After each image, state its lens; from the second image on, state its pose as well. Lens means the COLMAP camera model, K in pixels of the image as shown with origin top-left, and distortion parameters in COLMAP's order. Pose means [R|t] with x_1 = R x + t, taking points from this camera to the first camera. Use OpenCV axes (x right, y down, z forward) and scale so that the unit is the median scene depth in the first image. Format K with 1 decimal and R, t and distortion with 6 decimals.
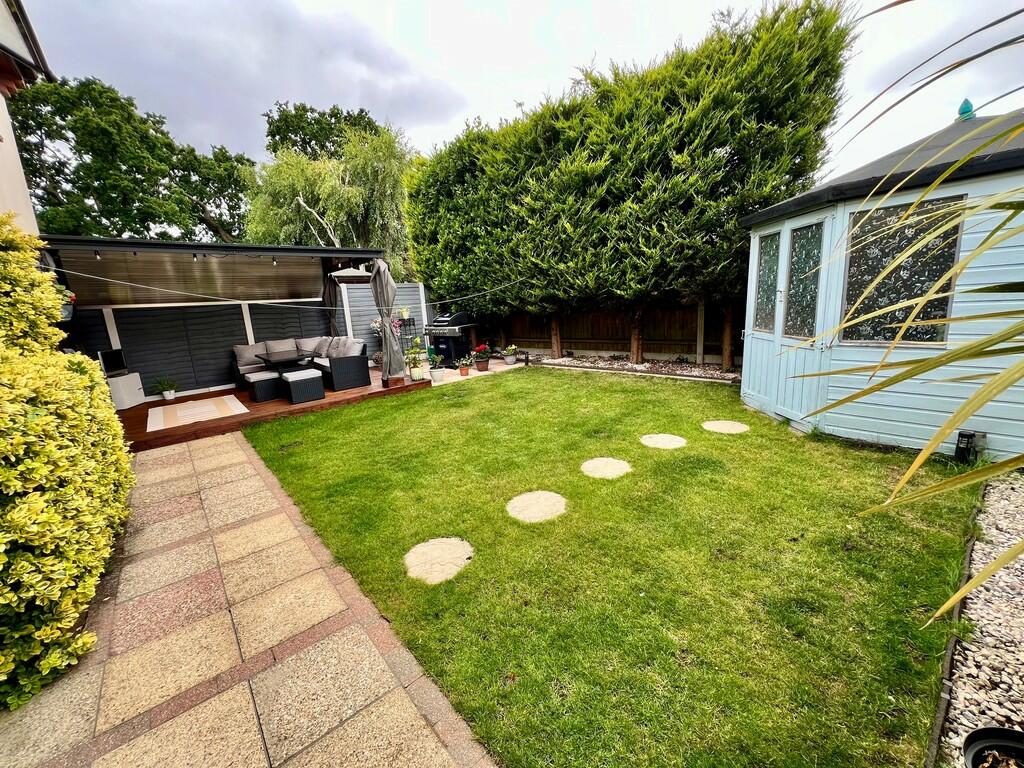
lens RADIAL K [[408.6, 0, 514.7], [0, 408.6, 380.5], [0, 0, 1]] dist [-0.002085, -0.000177]
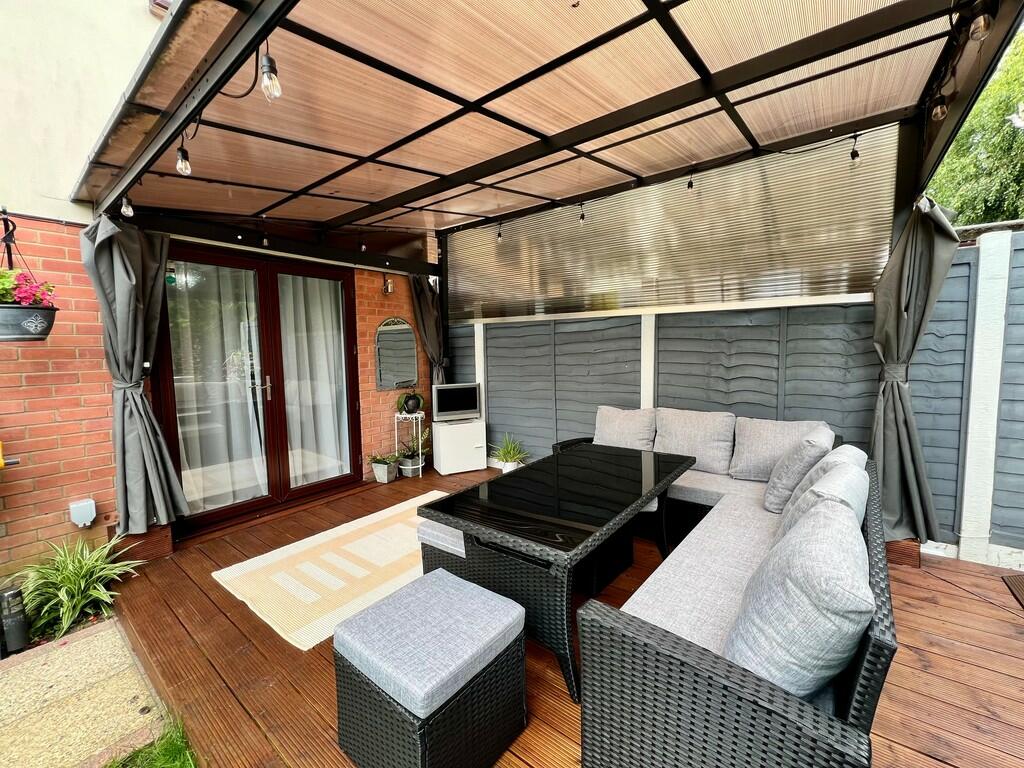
lens RADIAL K [[412.0, 0, 511.9], [0, 412.0, 382.8], [0, 0, 1]] dist [0.000116, 0.000118]
pose [[0.183850, 0.142921, -0.972509, -0.263957], [-0.182048, 0.977208, 0.109196, -0.144846], [0.965949, 0.156968, 0.205678, 0.814746]]
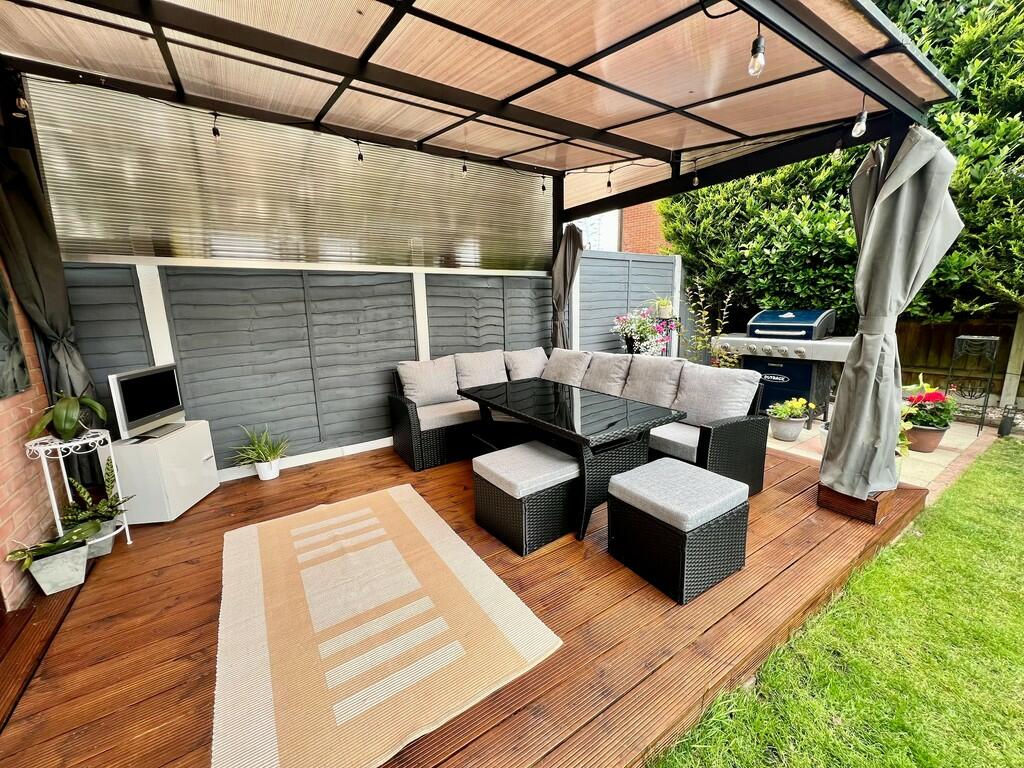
lens RADIAL K [[412.0, 0, 507.3], [0, 412.0, 380.8], [0, 0, 1]] dist [0.000116, 0.000118]
pose [[0.988393, 0.059987, -0.139576, -0.506472], [-0.060986, 0.998134, -0.002884, -0.071097], [0.139143, 0.011363, 0.990207, 0.563728]]
